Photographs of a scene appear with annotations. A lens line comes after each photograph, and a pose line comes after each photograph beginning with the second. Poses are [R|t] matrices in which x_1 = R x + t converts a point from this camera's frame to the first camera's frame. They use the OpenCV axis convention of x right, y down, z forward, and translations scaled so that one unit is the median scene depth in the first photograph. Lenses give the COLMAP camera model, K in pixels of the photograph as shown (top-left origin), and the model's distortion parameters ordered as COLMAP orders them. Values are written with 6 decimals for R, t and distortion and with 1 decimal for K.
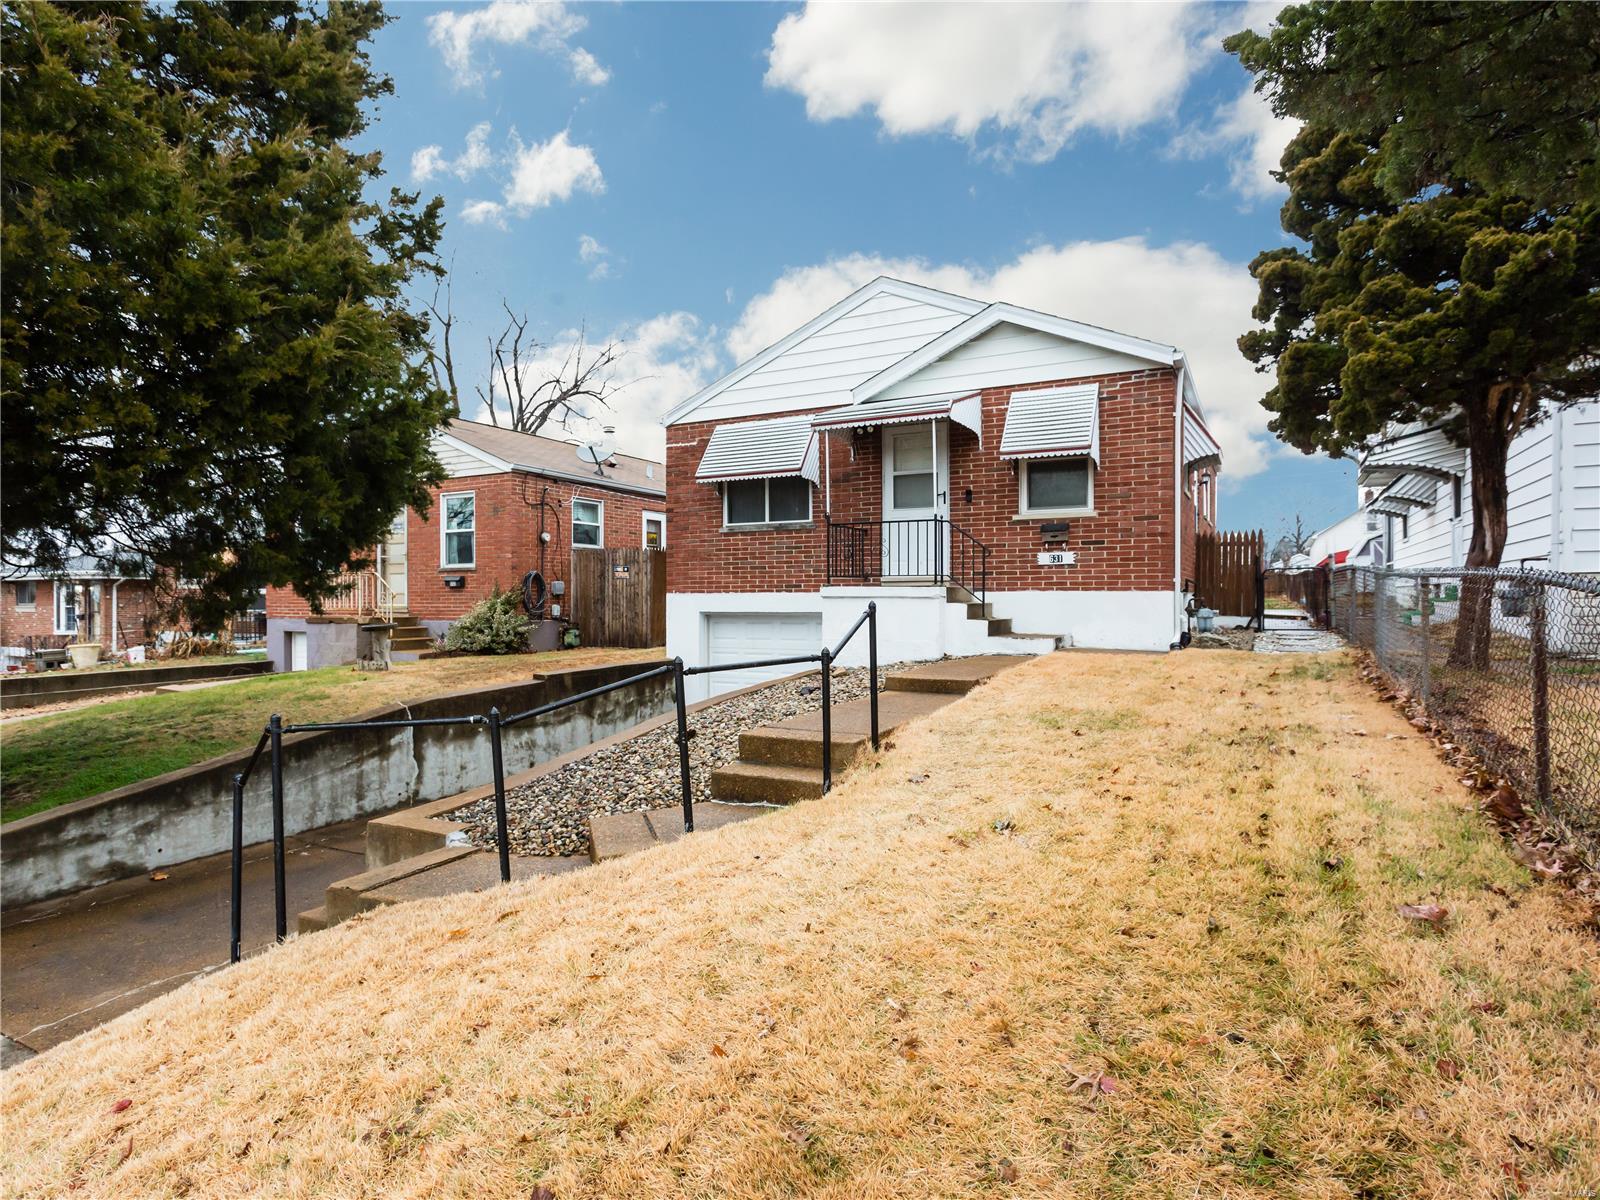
lens RADIAL K [[880.2, 0, 807.7], [0, 880.2, 599.0], [0, 0, 1]] dist [-0.021203, 0.012489]
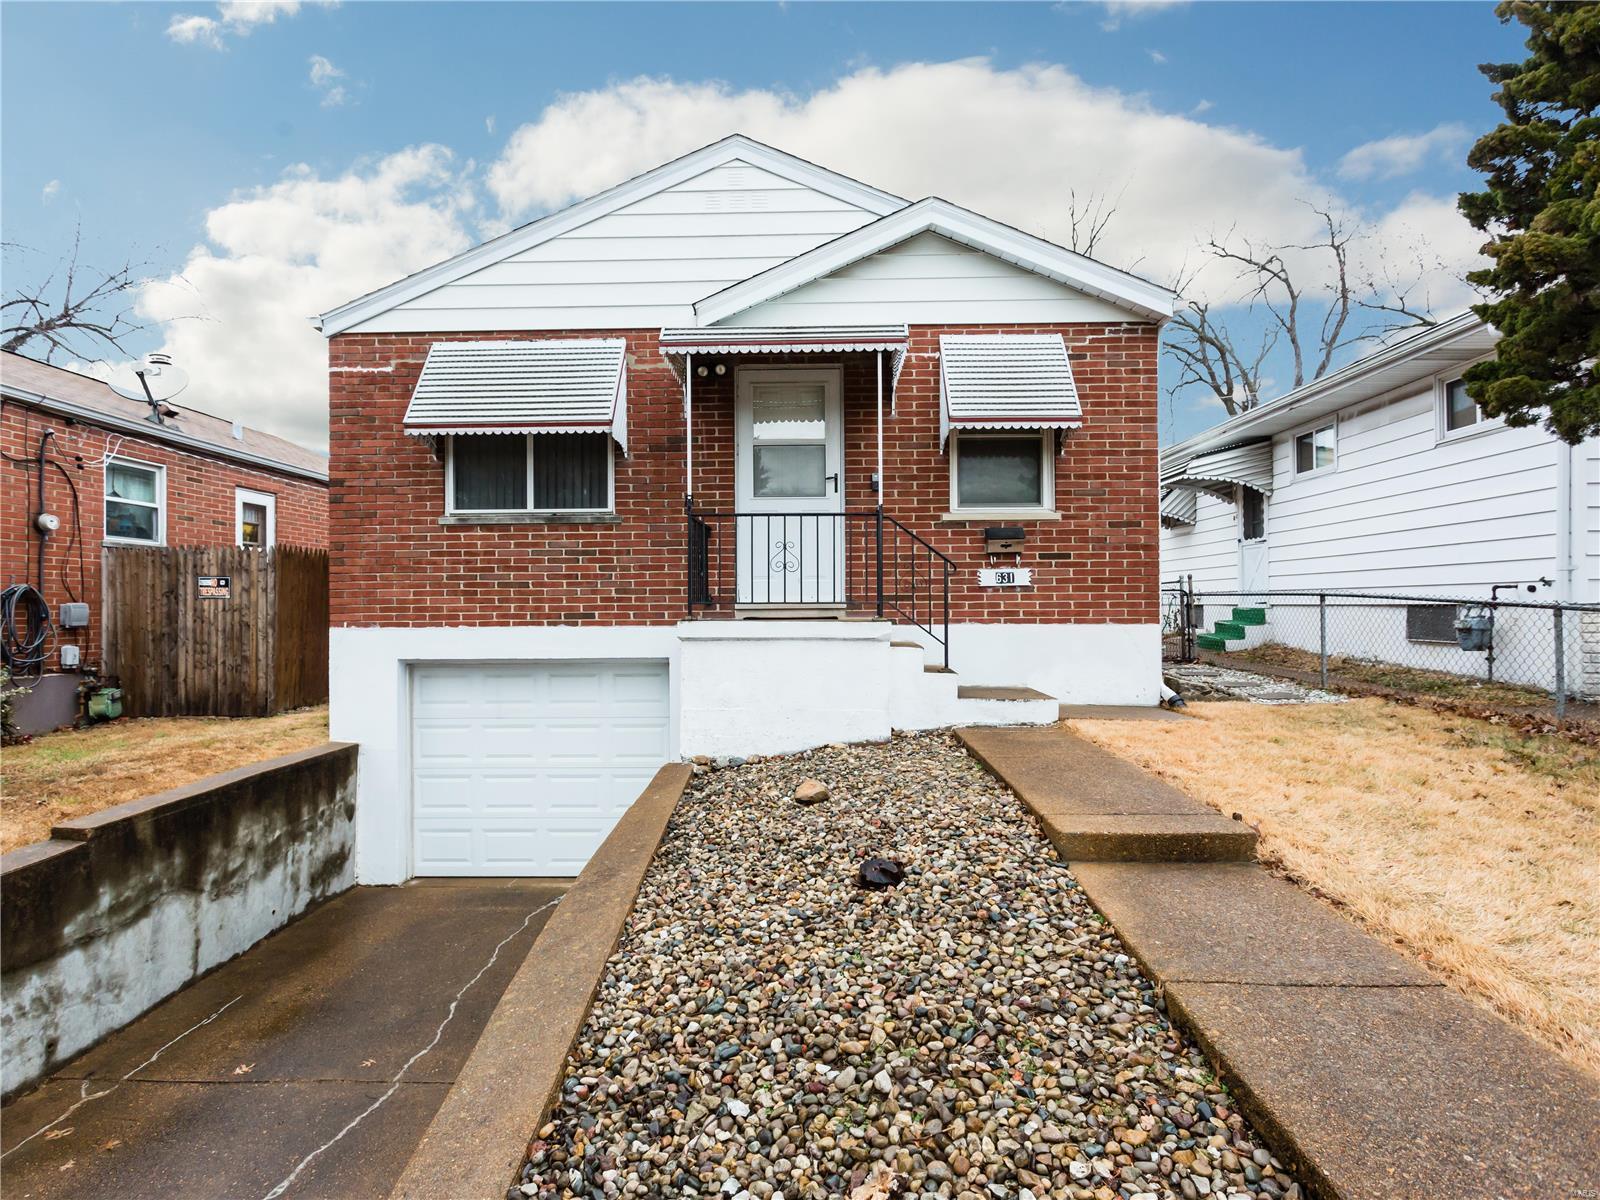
lens RADIAL K [[880.2, 0, 807.7], [0, 880.2, 599.0], [0, 0, 1]] dist [-0.021203, 0.012489]
pose [[0.895601, 0.001045, 0.444857, -0.154020], [0.003723, 0.999945, -0.009844, -0.020751], [-0.444842, 0.010473, 0.895548, 0.403549]]
